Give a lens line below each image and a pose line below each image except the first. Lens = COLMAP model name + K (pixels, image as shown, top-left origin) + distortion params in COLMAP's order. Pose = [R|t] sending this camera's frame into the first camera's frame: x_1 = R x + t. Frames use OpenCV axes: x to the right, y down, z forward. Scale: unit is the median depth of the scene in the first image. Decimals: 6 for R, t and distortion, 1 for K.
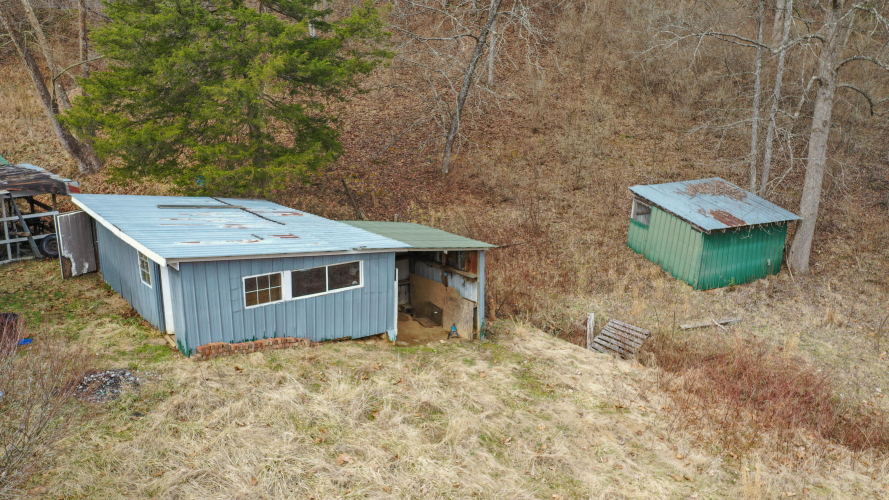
lens RADIAL K [[703.3, 0, 444.5], [0, 703.3, 250.0], [0, 0, 1]] dist [0.020441, -0.003664]
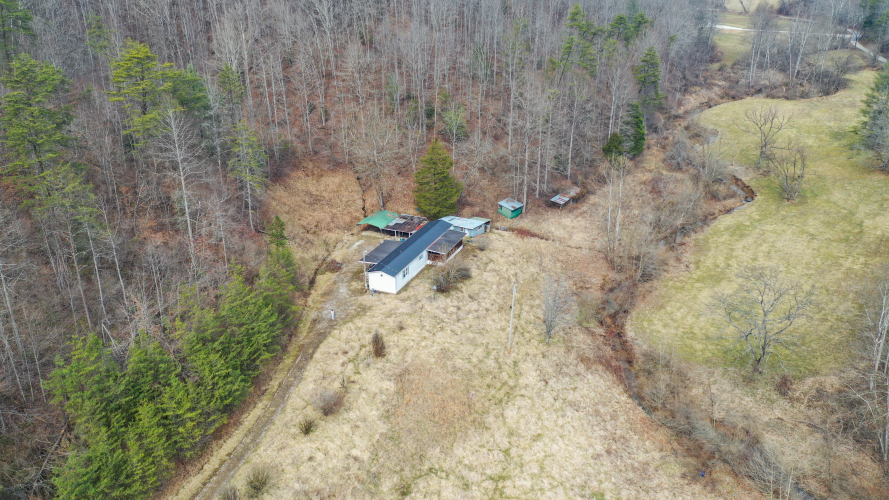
lens RADIAL K [[703.3, 0, 444.5], [0, 703.3, 250.0], [0, 0, 1]] dist [0.020441, -0.003664]
pose [[0.913545, -0.159030, 0.374359, -2.597500], [0.095822, 0.978638, 0.181897, -0.878928], [-0.395289, -0.130299, 0.909268, -4.556138]]
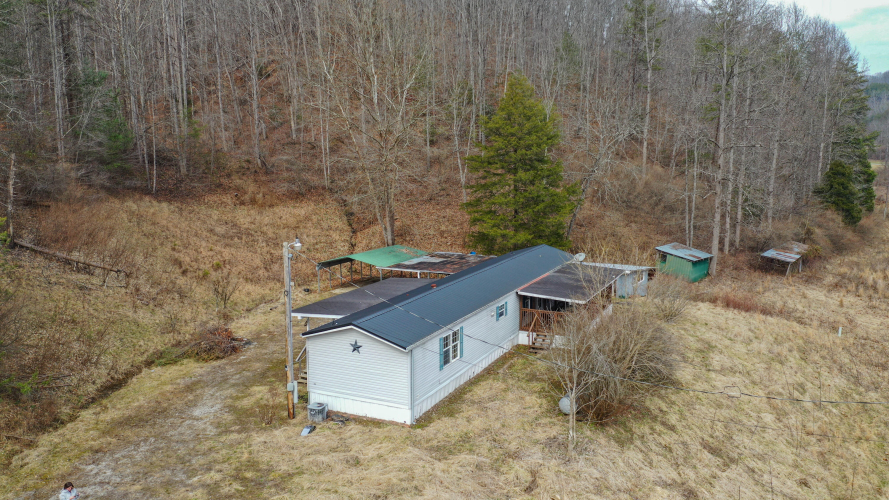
lens RADIAL K [[703.3, 0, 444.5], [0, 703.3, 250.0], [0, 0, 1]] dist [0.020441, -0.003664]
pose [[0.930120, -0.047066, 0.364227, -1.498865], [0.083592, 0.992854, -0.085171, 0.080642], [-0.357615, 0.109665, 0.927408, -1.197052]]
